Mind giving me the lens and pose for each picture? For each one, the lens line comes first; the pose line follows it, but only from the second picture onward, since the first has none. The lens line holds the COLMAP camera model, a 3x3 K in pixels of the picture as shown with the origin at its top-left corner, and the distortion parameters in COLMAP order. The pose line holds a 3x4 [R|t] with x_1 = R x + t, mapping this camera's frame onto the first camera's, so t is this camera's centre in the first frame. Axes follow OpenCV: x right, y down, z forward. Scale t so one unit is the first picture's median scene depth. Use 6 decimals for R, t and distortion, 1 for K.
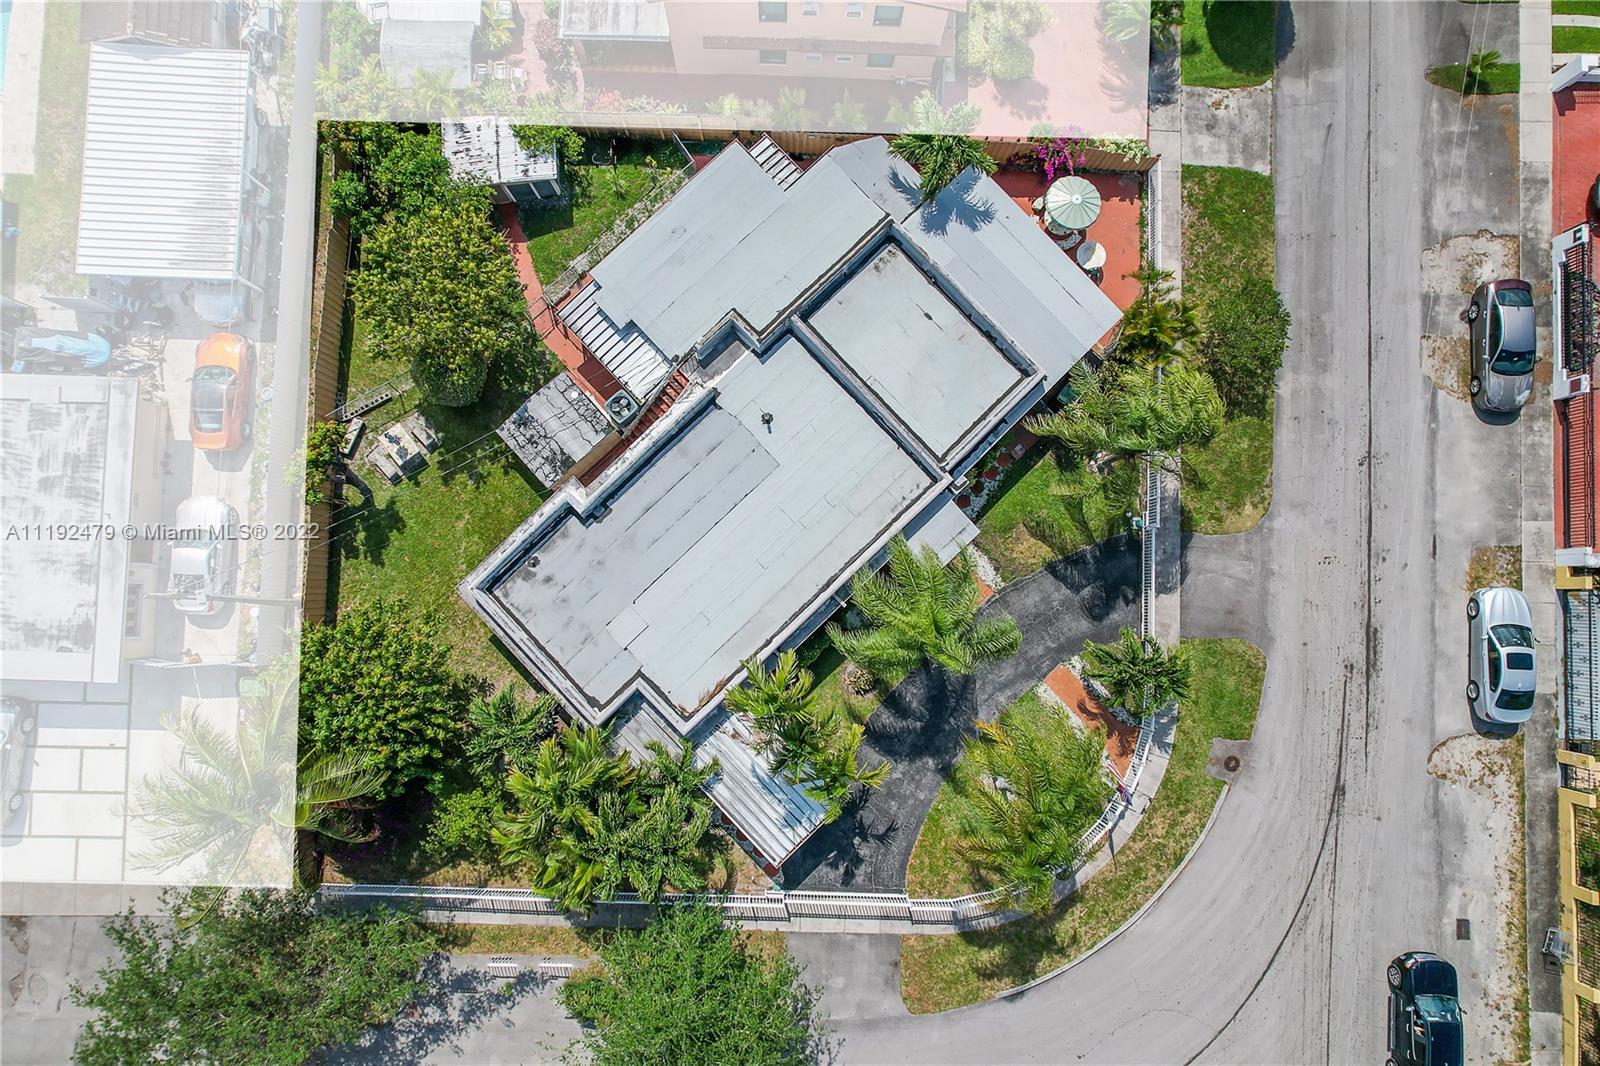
lens RADIAL K [[1017.1, 0, 794.1], [0, 1017.1, 543.6], [0, 0, 1]] dist [-0.071522, 0.060574]
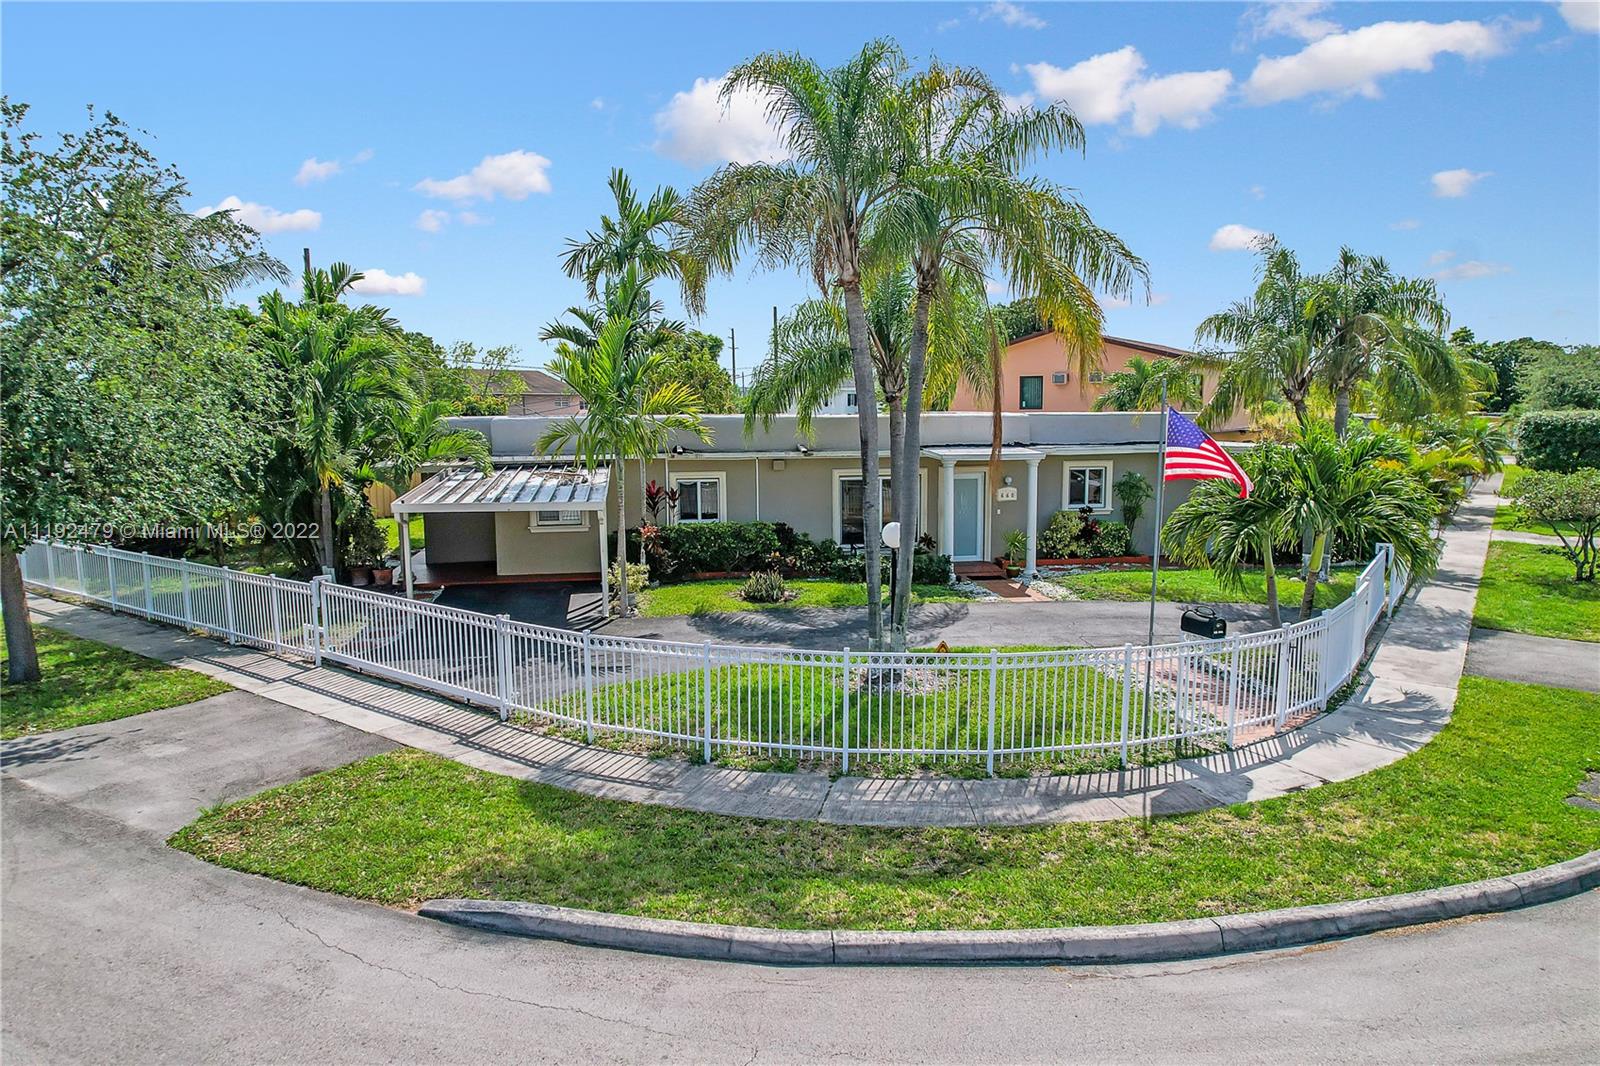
lens RADIAL K [[1017.1, 0, 794.1], [0, 1017.1, 543.6], [0, 0, 1]] dist [-0.071522, 0.060574]
pose [[0.828770, 0.055702, -0.556810, 0.388303], [-0.557153, 0.174877, -0.811787, 0.571702], [0.052155, 0.983013, 0.175968, 0.883773]]
